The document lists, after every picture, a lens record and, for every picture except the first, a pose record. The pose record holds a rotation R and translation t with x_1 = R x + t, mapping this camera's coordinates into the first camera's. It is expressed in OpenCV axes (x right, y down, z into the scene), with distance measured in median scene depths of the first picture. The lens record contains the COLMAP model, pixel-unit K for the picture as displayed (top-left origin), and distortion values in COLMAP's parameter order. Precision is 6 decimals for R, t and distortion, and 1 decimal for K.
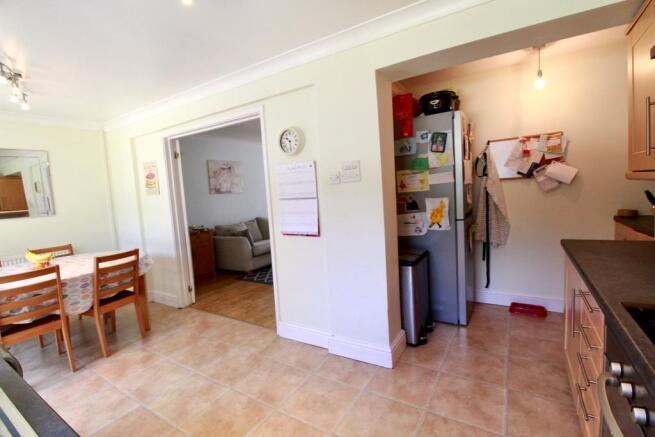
lens RADIAL K [[306.3, 0, 324.5], [0, 306.3, 215.7], [0, 0, 1]] dist [0.000600, 0.000154]
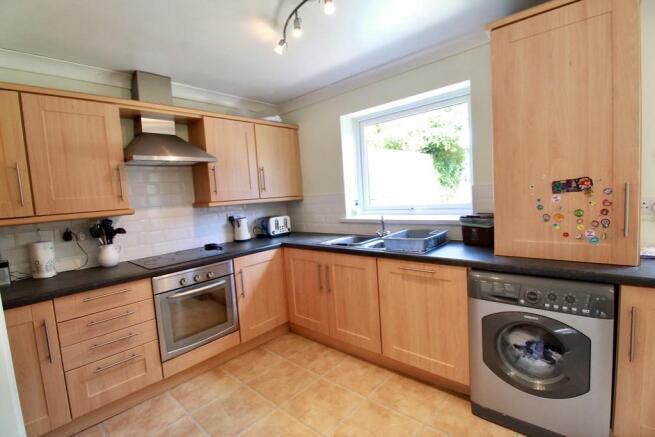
lens RADIAL K [[306.3, 0, 330.5], [0, 306.3, 223.8], [0, 0, 1]] dist [0.000600, 0.000154]
pose [[-0.978189, 0.103825, 0.179909, -0.372134], [0.135353, 0.975591, 0.172921, -0.090864], [-0.157565, 0.193500, -0.968365, 1.186519]]
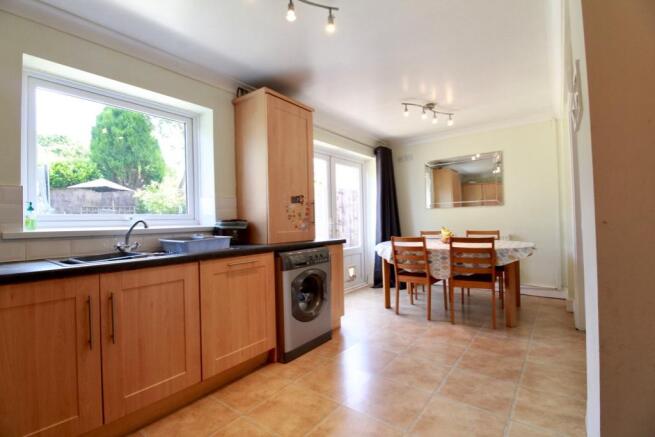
lens RADIAL K [[306.3, 0, 323.9], [0, 306.3, 220.2], [0, 0, 1]] dist [0.000600, 0.000154]
pose [[-0.106185, 0.054636, -0.992844, 0.489563], [-0.050505, 0.996904, 0.060261, 0.026005], [0.993063, 0.056542, -0.103097, 0.642518]]
